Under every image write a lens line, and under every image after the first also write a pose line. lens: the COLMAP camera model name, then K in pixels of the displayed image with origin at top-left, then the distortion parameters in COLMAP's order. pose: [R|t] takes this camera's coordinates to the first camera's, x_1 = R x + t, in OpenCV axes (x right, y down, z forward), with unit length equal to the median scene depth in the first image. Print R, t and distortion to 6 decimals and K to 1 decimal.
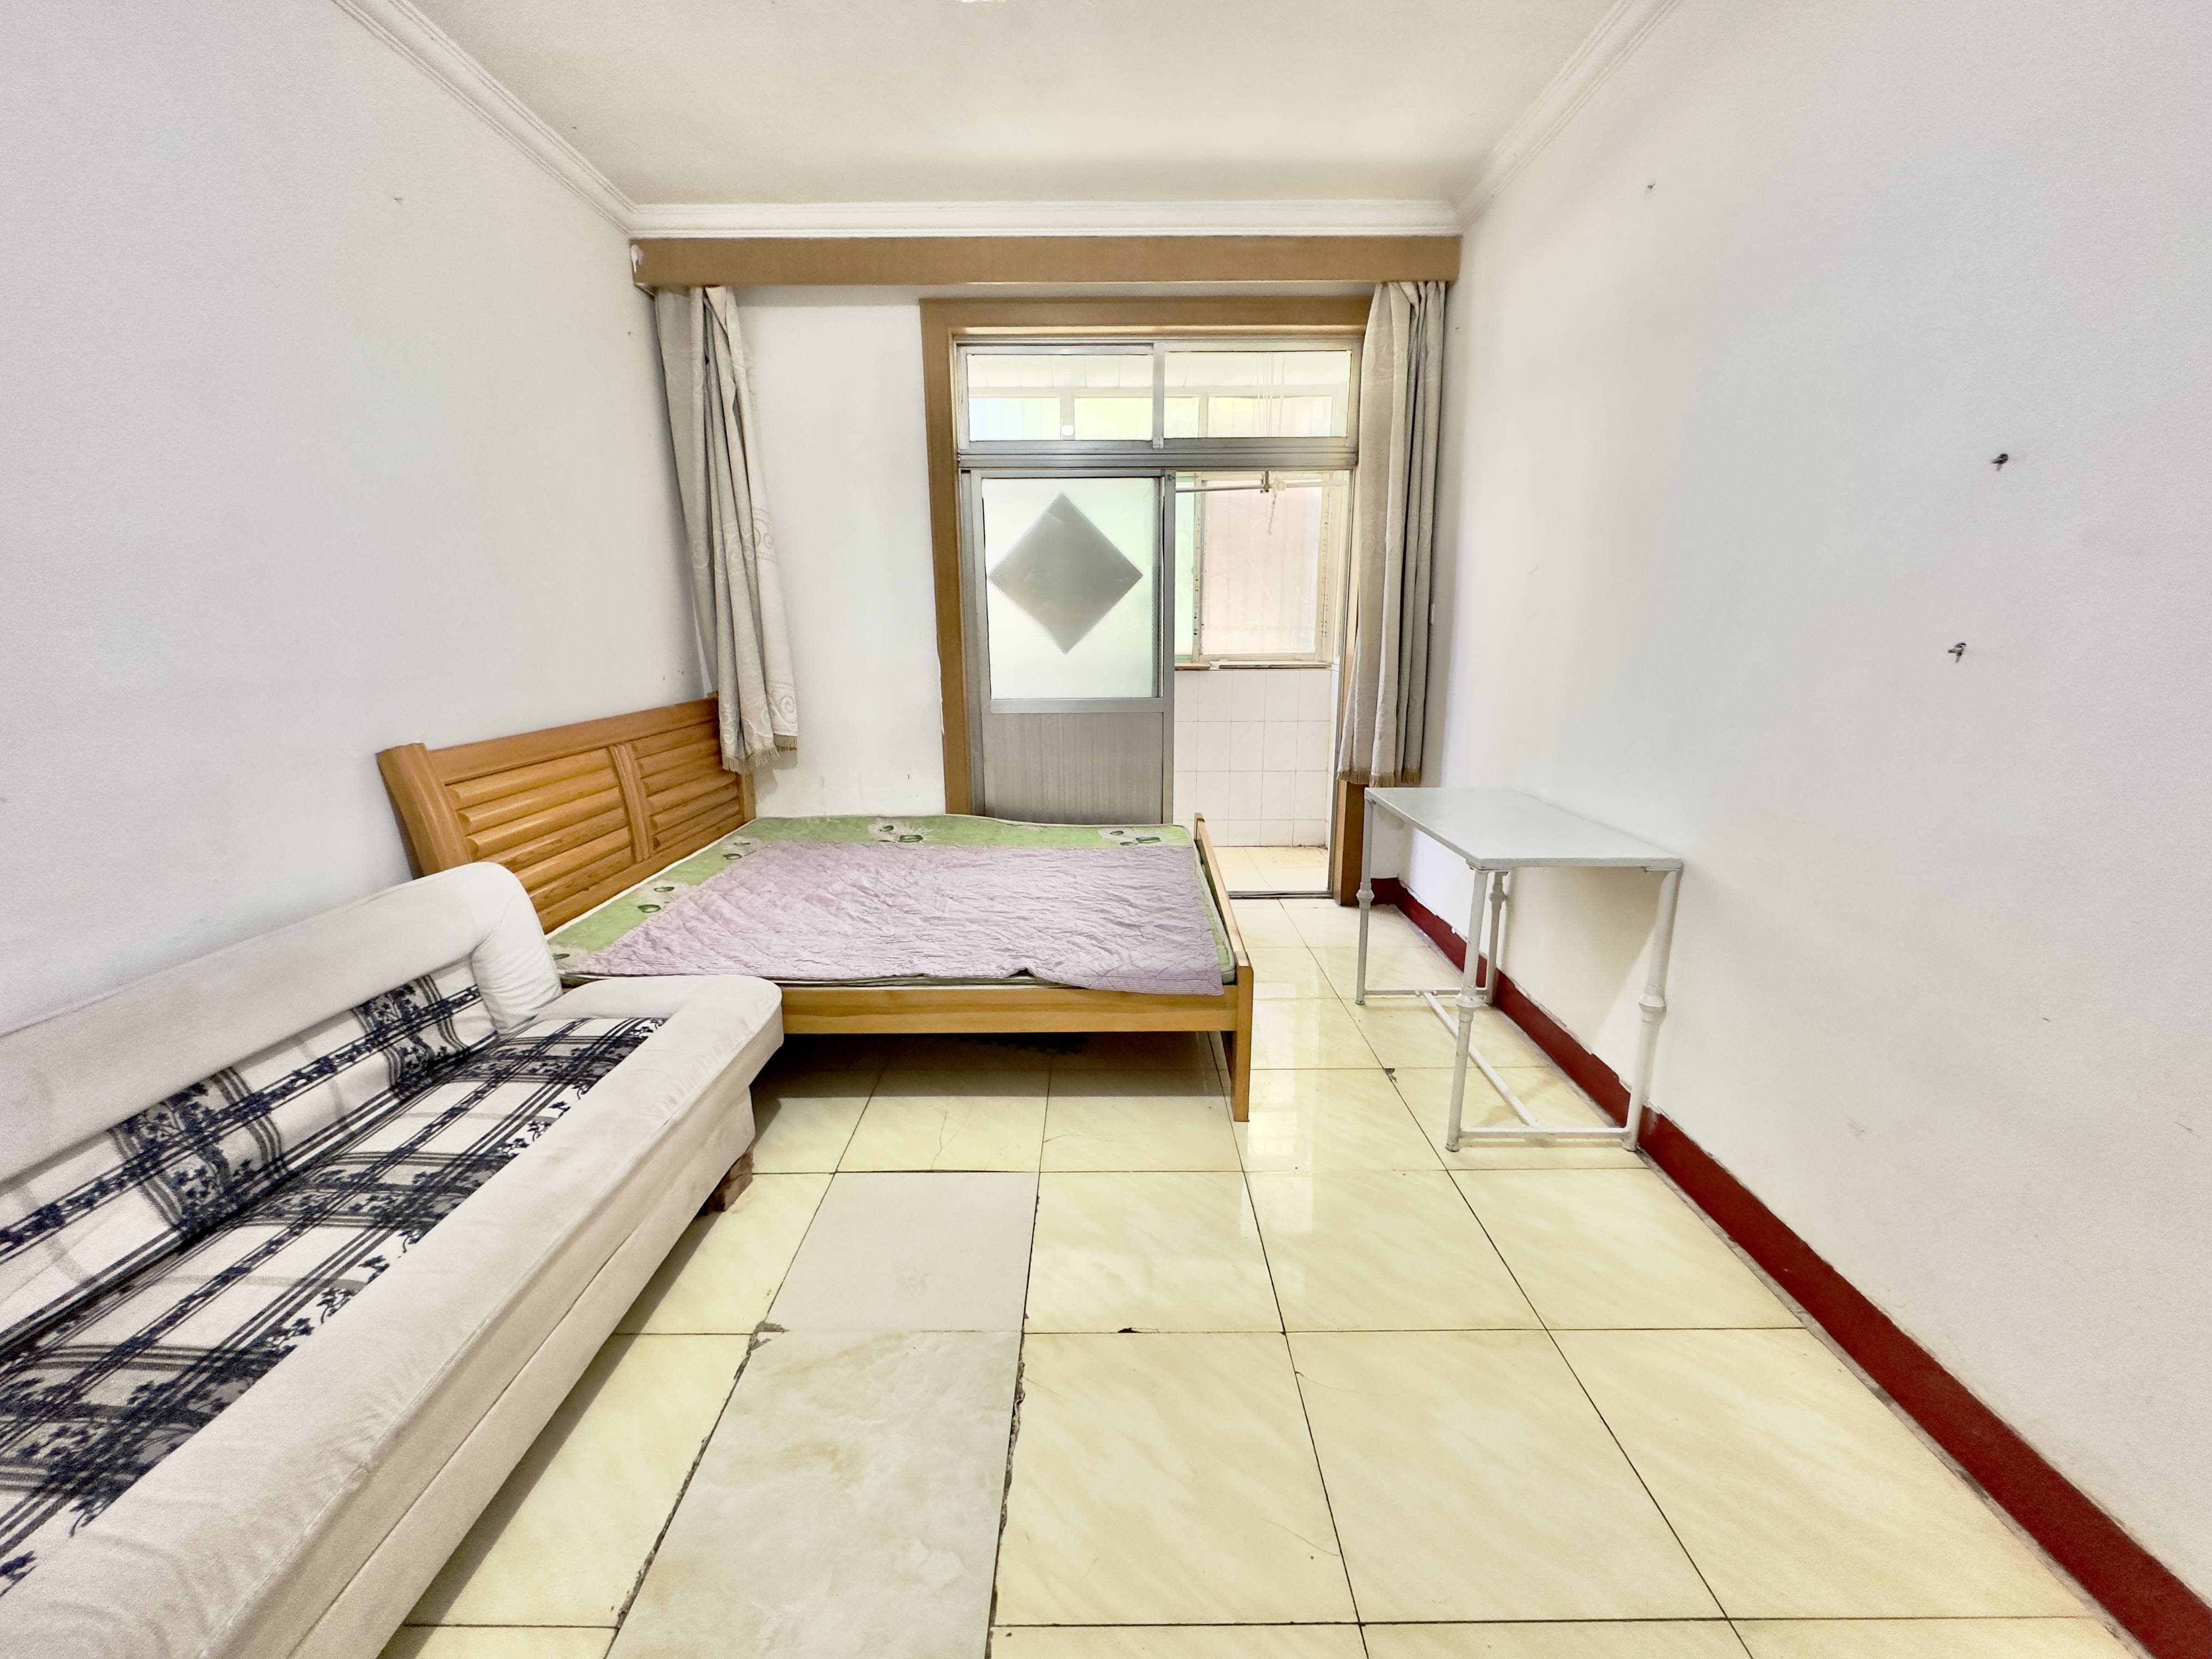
lens RADIAL K [[885.0, 0, 1104.8], [0, 885.0, 823.2], [0, 0, 1]] dist [-0.002772, -0.000059]
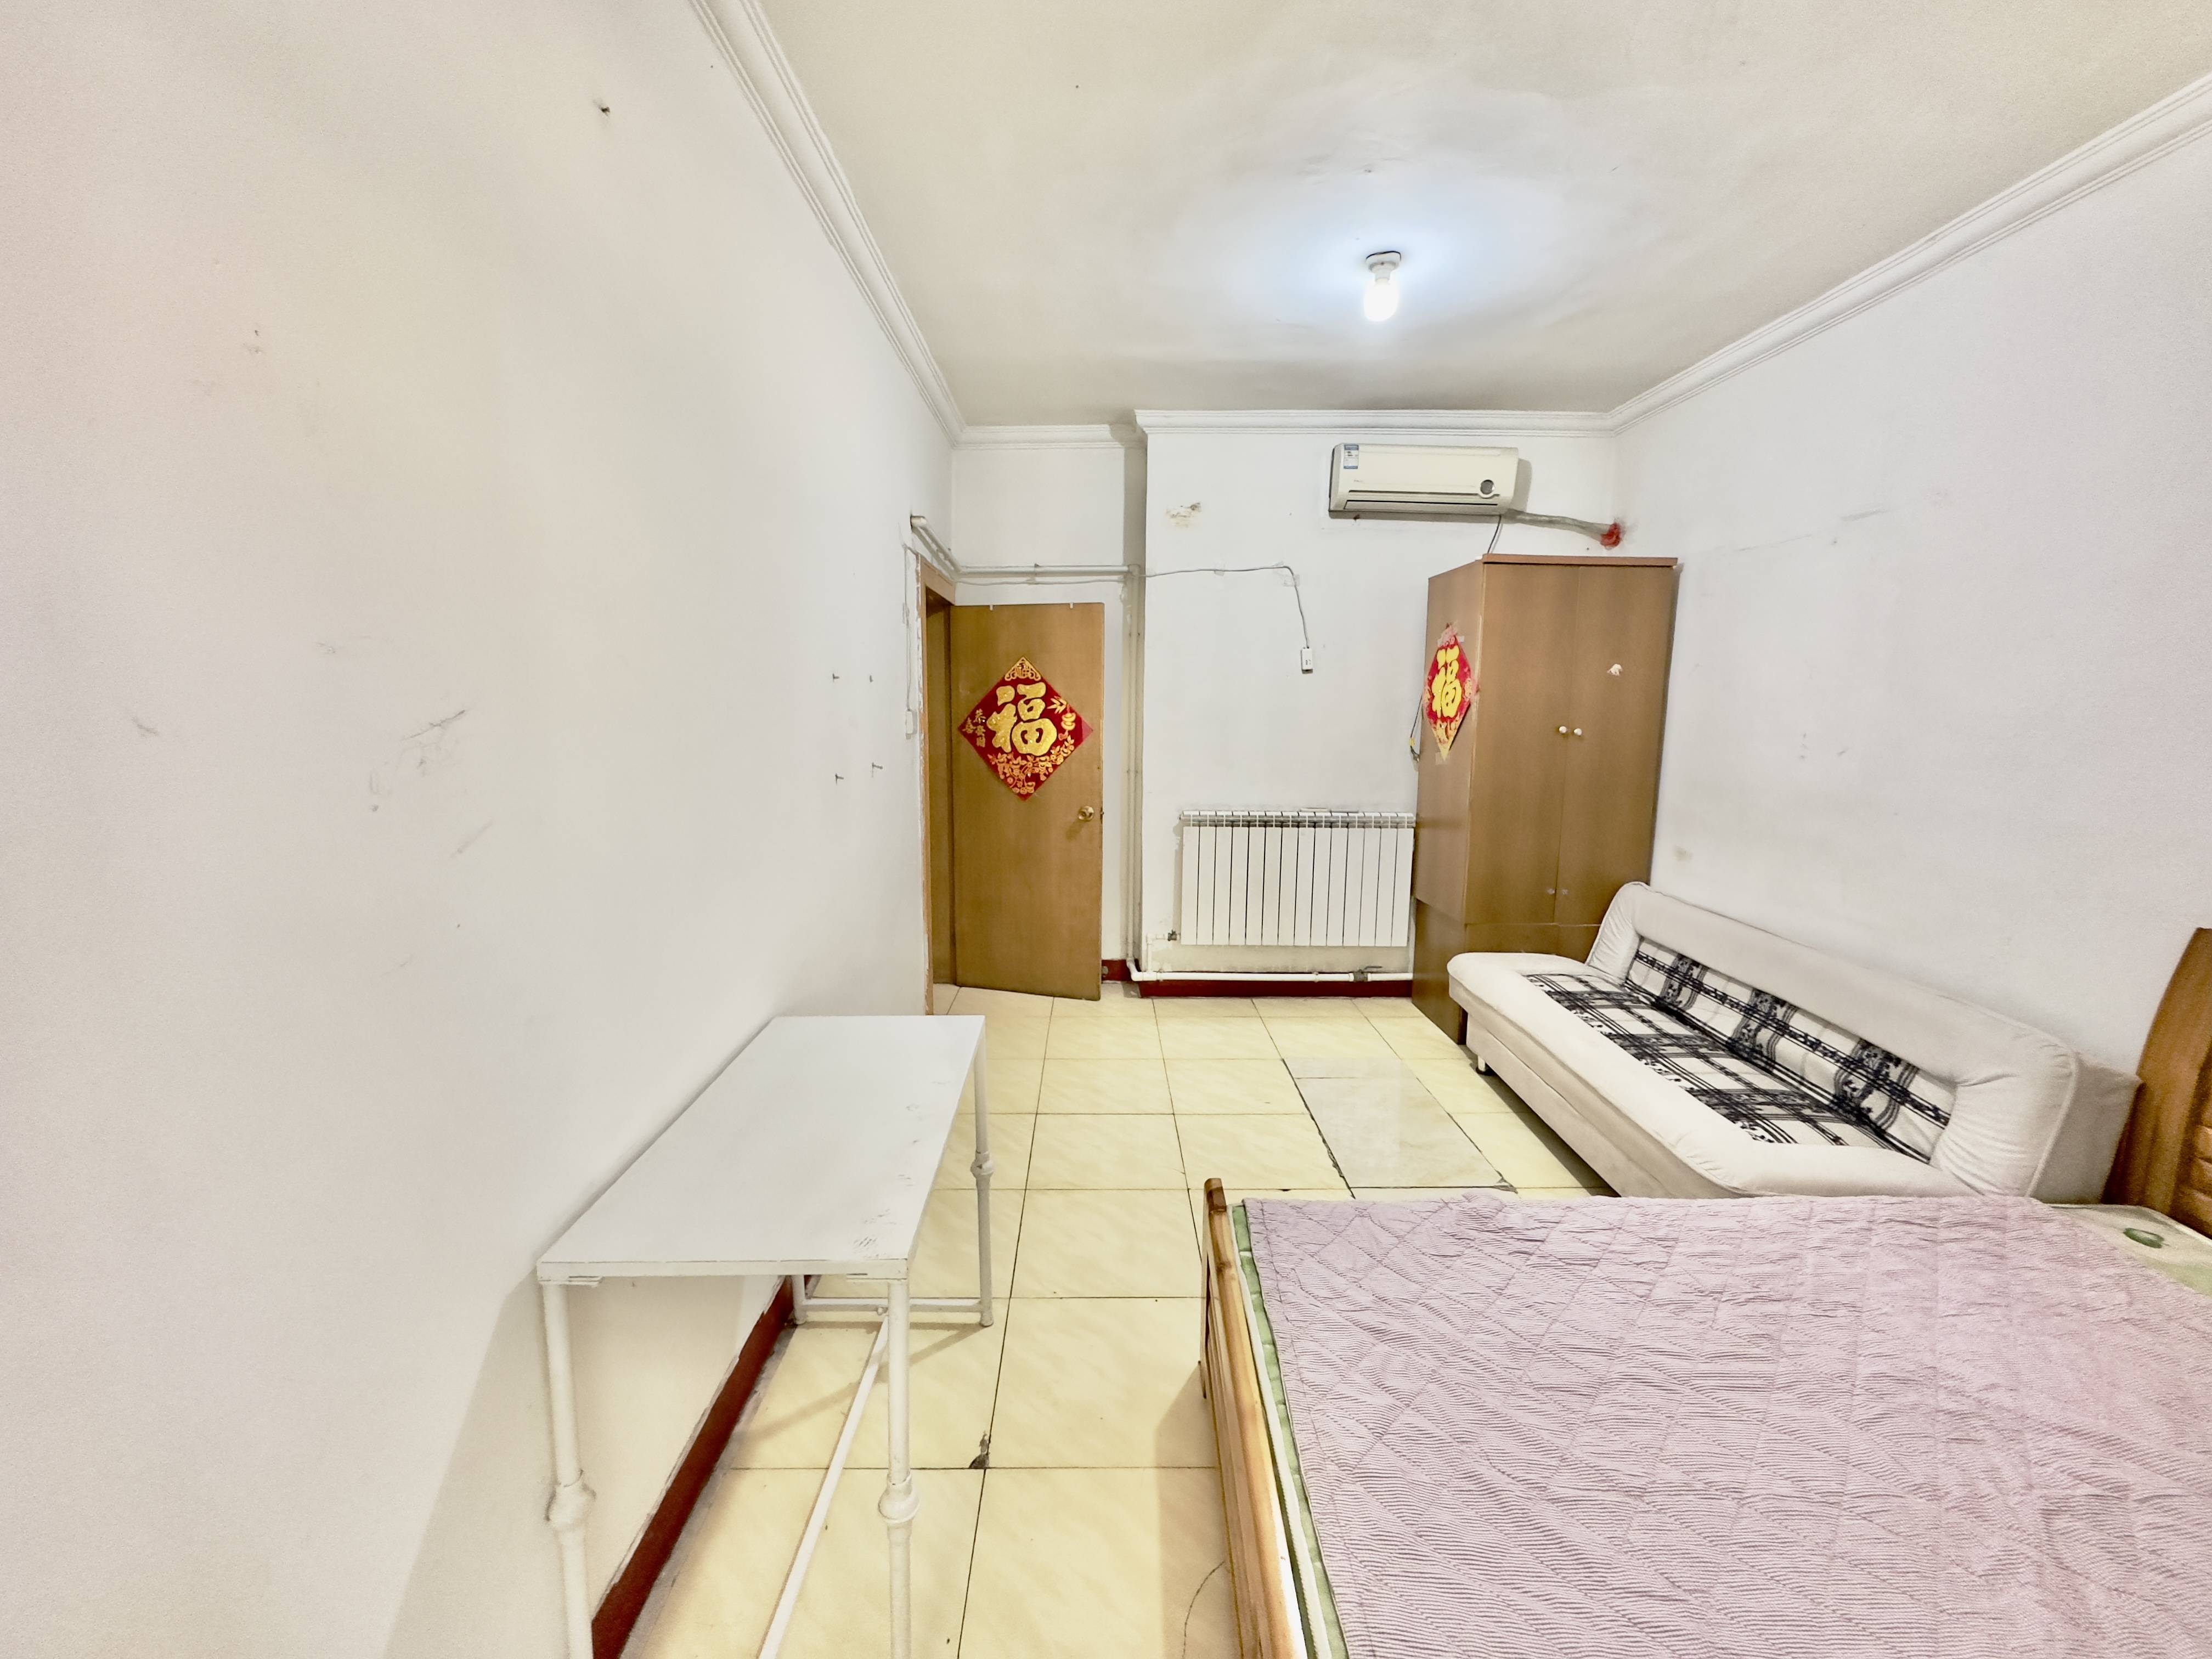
lens RADIAL K [[885.0, 0, 1113.3], [0, 885.0, 826.2], [0, 0, 1]] dist [-0.002772, -0.000059]
pose [[-0.999928, 0.000806, -0.011994, 0.368400], [-0.003570, 0.932802, 0.360370, -0.641880], [0.011479, 0.360387, -0.932732, 2.316624]]
